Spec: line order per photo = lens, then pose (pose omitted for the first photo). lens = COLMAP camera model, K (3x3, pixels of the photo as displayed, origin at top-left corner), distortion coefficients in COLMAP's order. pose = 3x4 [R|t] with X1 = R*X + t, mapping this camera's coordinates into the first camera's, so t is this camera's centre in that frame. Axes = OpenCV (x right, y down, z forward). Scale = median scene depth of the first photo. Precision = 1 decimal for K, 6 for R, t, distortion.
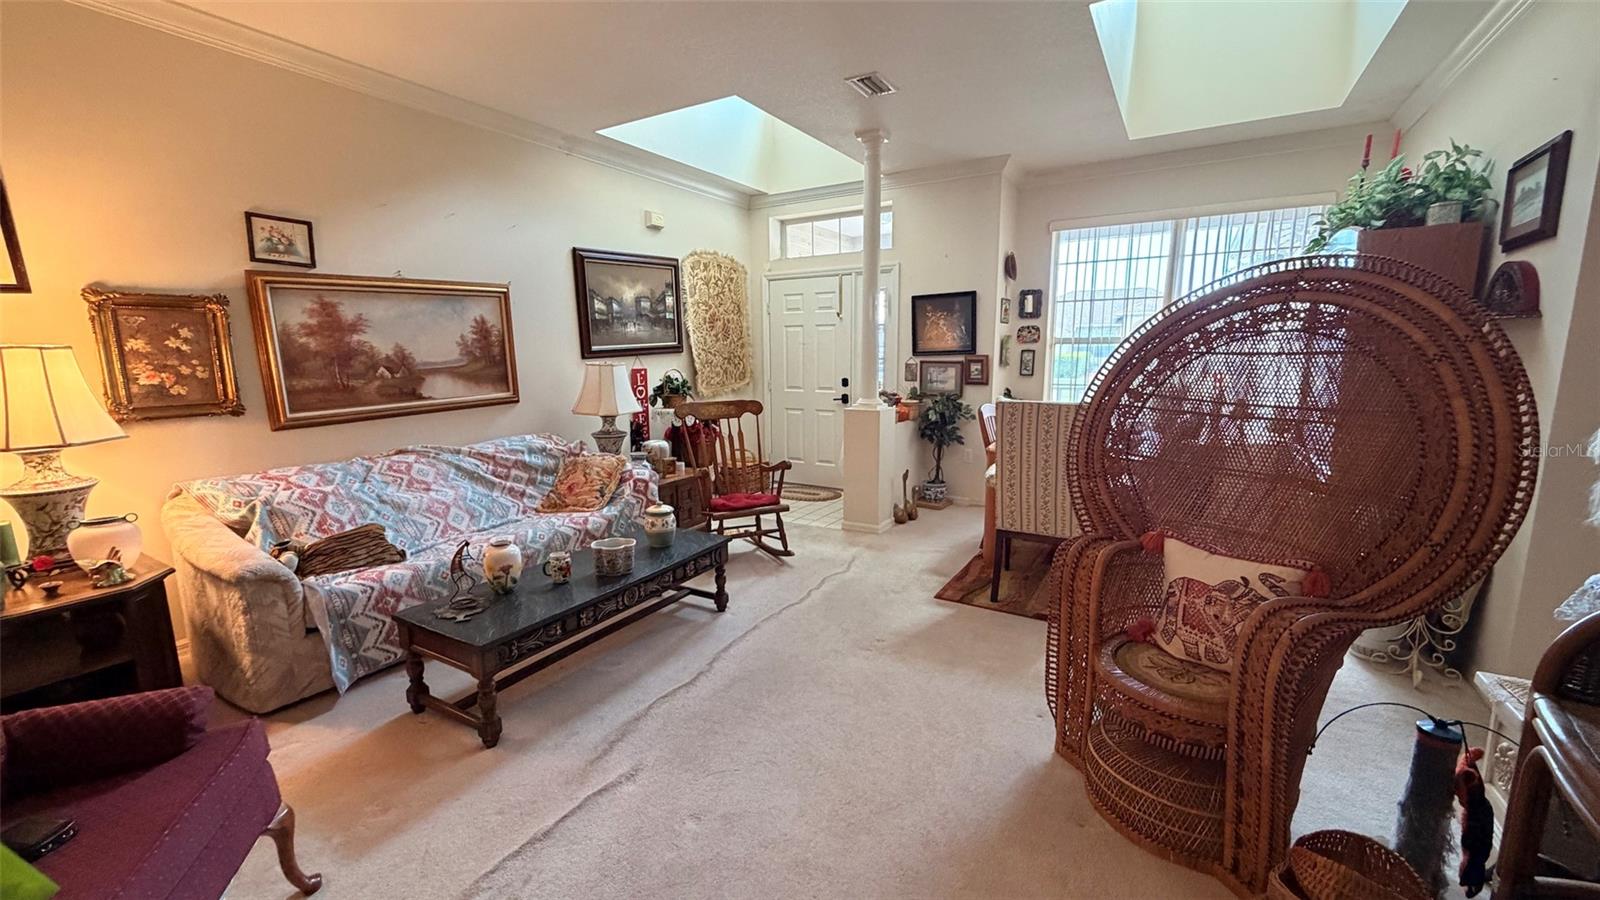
lens RADIAL K [[638.5, 0, 796.8], [0, 638.5, 452.3], [0, 0, 1]] dist [0.002278, -0.000834]
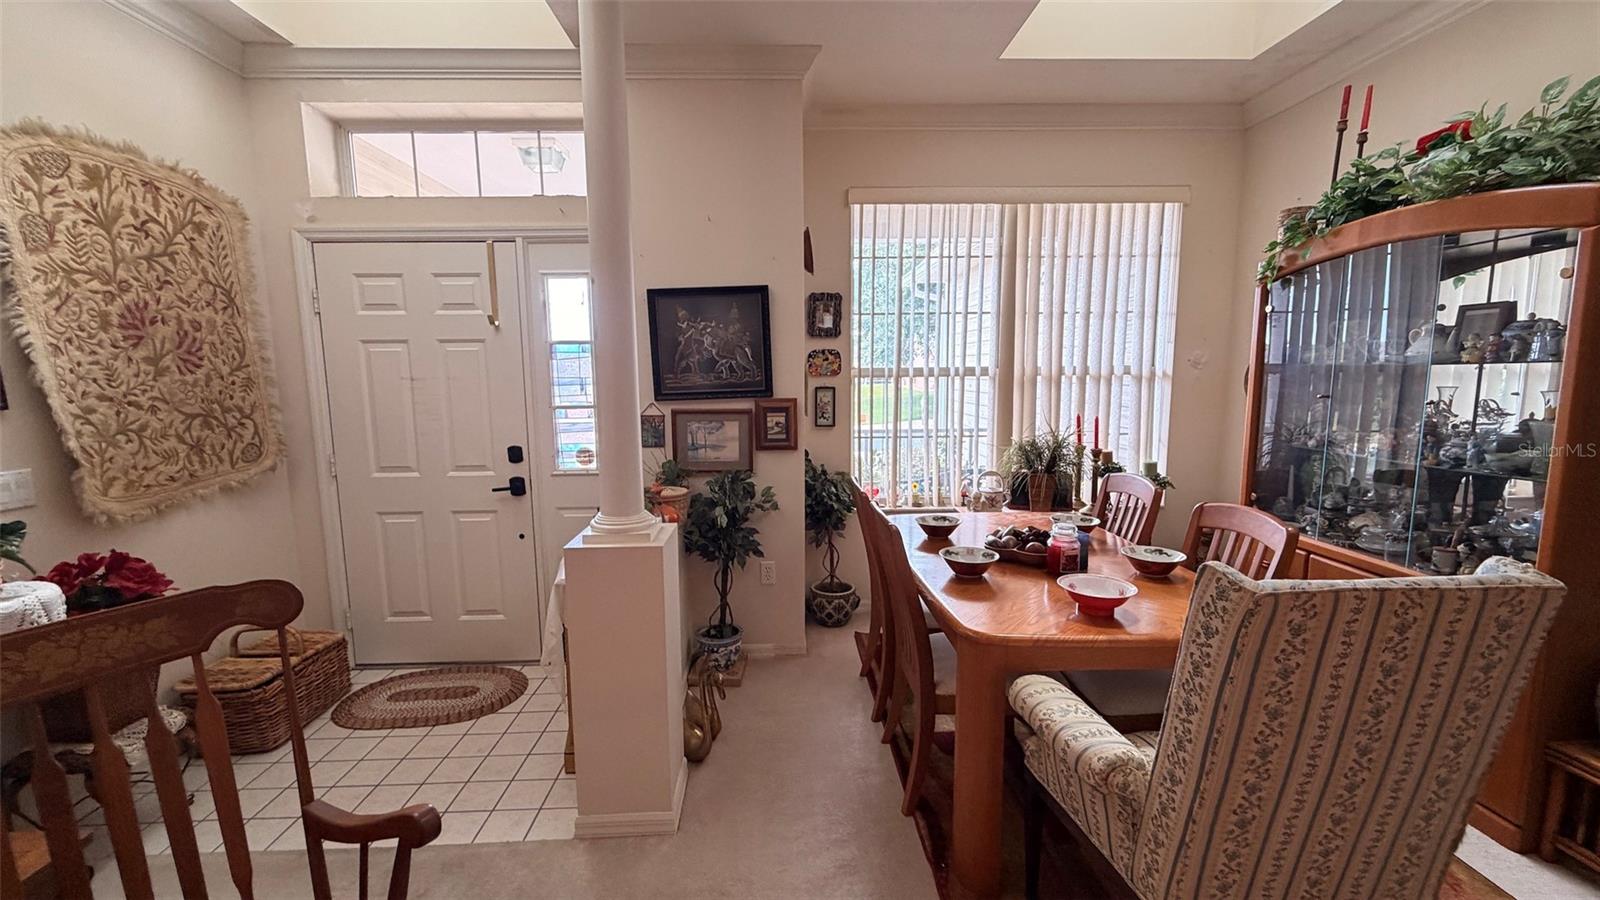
lens RADIAL K [[638.5, 0, 796.8], [0, 638.5, 452.3], [0, 0, 1]] dist [0.002278, -0.000834]
pose [[0.837024, -0.070192, 0.542645, -0.013082], [0.091248, 0.995757, -0.011946, -0.091692], [-0.539504, 0.059514, 0.839877, 0.491439]]
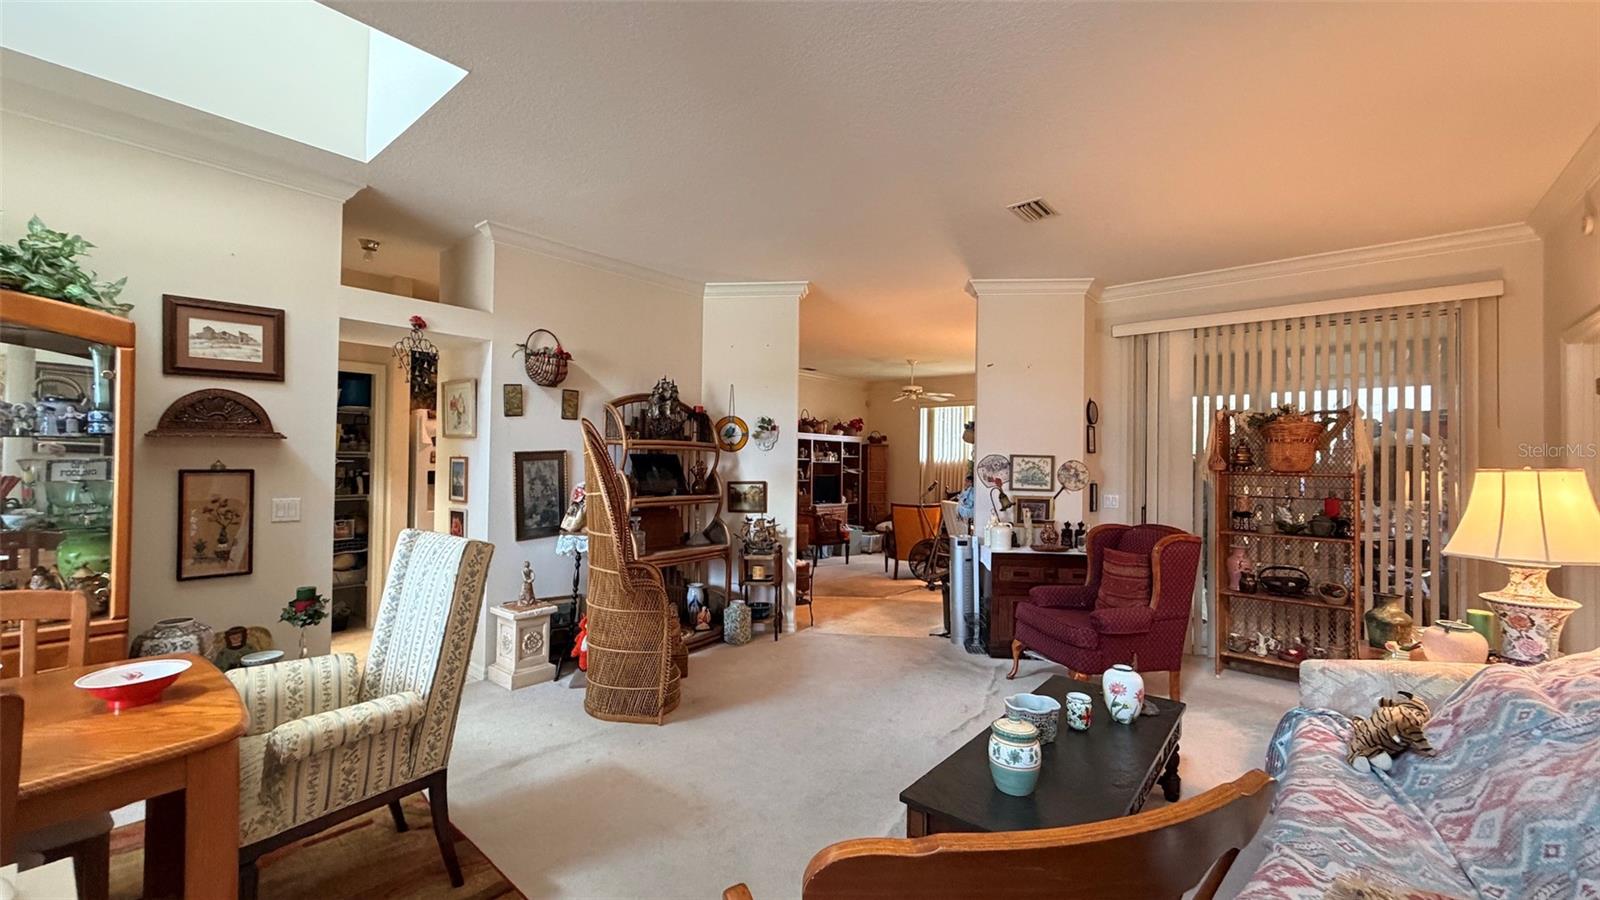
lens RADIAL K [[638.5, 0, 796.8], [0, 638.5, 452.3], [0, 0, 1]] dist [0.002278, -0.000834]
pose [[-0.987732, -0.003982, 0.156106, -0.058193], [0.019260, 0.988936, 0.147087, -0.151623], [-0.154964, 0.148289, -0.976727, 0.909580]]
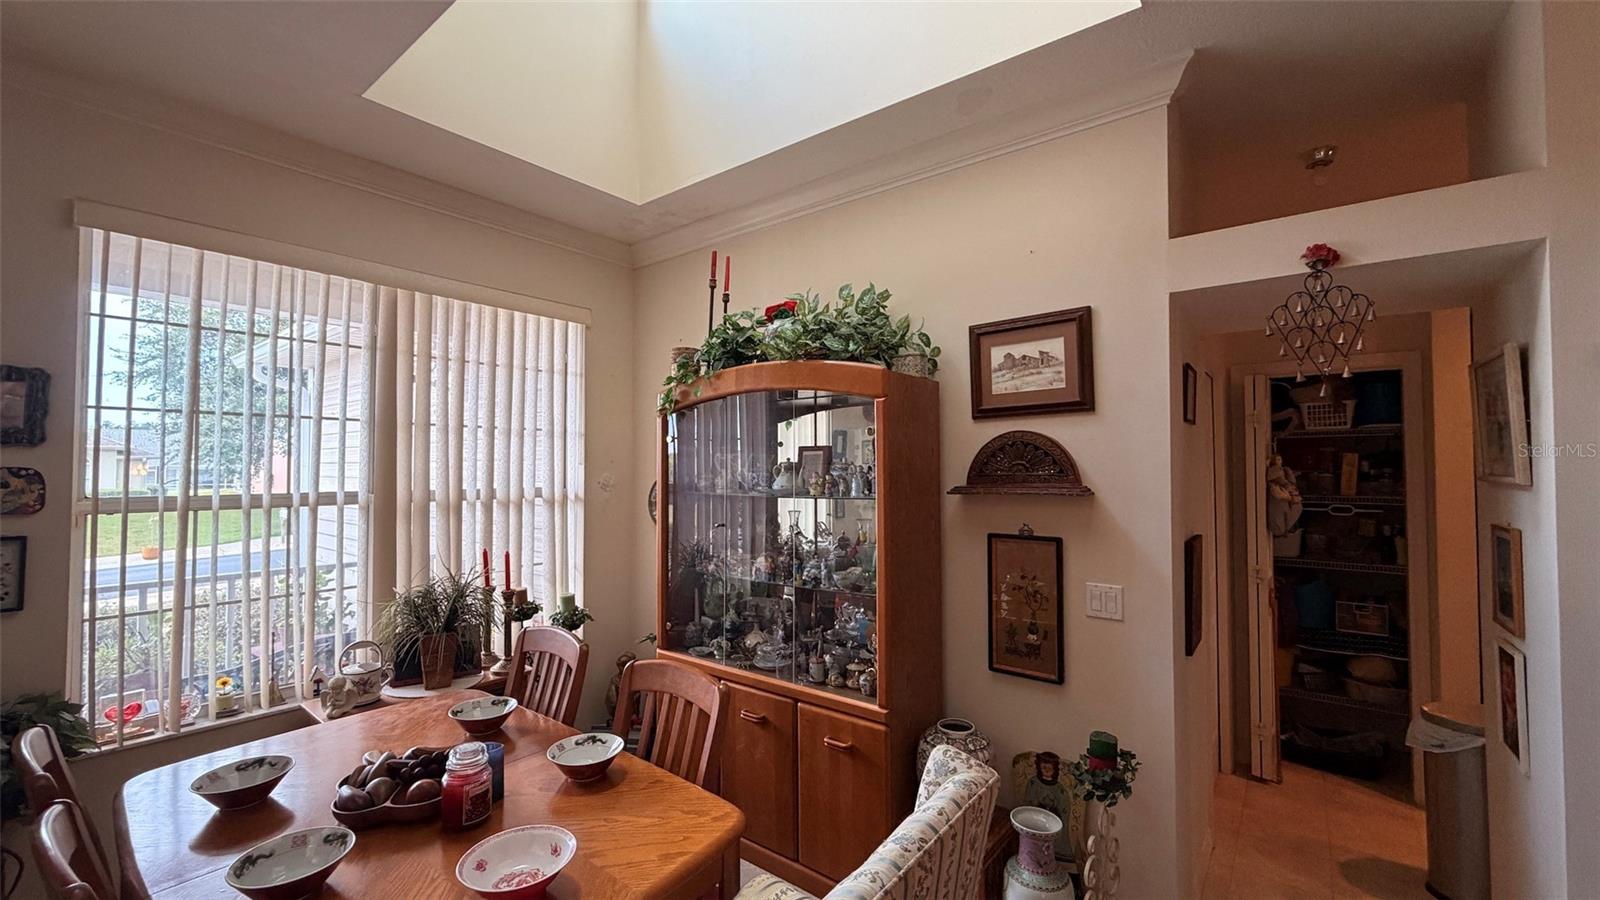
lens RADIAL K [[638.5, 0, 796.8], [0, 638.5, 452.3], [0, 0, 1]] dist [0.002278, -0.000834]
pose [[0.125702, 0.031699, 0.991561, 0.078727], [0.158199, 0.986059, -0.051578, -0.122346], [-0.979373, 0.163347, 0.118935, 0.545570]]
